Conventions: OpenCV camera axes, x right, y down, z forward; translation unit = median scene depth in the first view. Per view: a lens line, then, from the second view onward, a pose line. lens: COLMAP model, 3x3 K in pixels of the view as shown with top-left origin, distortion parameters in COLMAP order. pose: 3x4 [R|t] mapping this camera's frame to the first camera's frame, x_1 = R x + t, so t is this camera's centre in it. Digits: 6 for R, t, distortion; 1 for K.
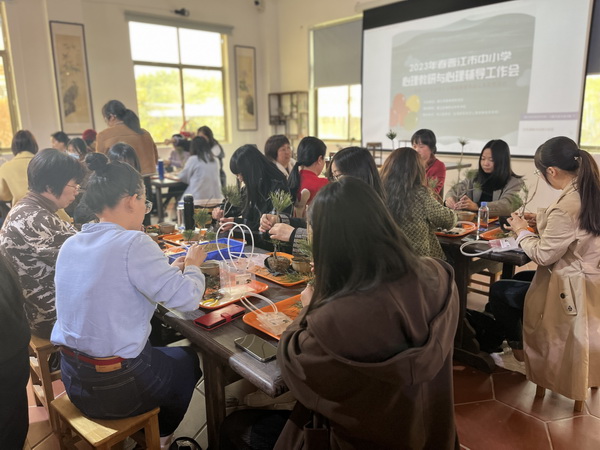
lens RADIAL K [[443.9, 0, 300.0], [0, 443.9, 225.0], [0, 0, 1]] dist [0.063868, -0.101801]
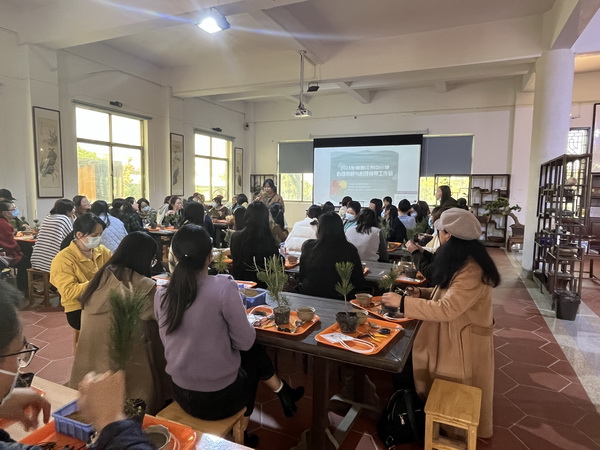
lens RADIAL K [[388.5, 0, 297.9], [0, 388.5, 223.0], [0, 0, 1]] dist [0.056315, -0.043041]
pose [[0.914773, -0.007274, 0.403904, -0.573363], [0.065138, 0.989410, -0.129709, 0.107422], [-0.398683, 0.144963, 0.905559, -0.451105]]
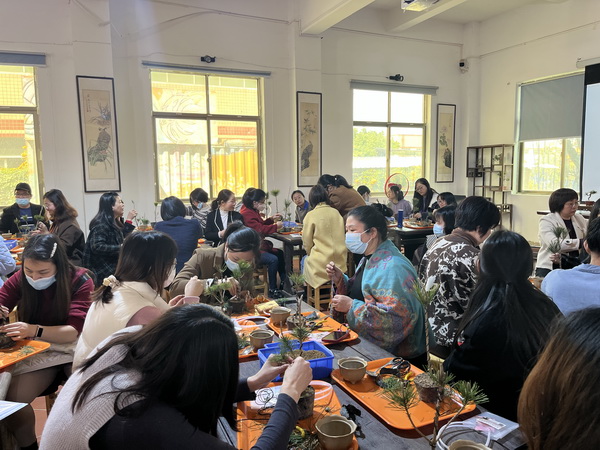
lens RADIAL K [[443.9, 0, 300.0], [0, 443.9, 225.0], [0, 0, 1]] dist [0.063868, -0.101801]
pose [[0.958582, 0.034342, -0.282738, -0.160147], [-0.064781, 0.992974, -0.099023, 0.011073], [0.277351, 0.113238, 0.954072, -0.075663]]
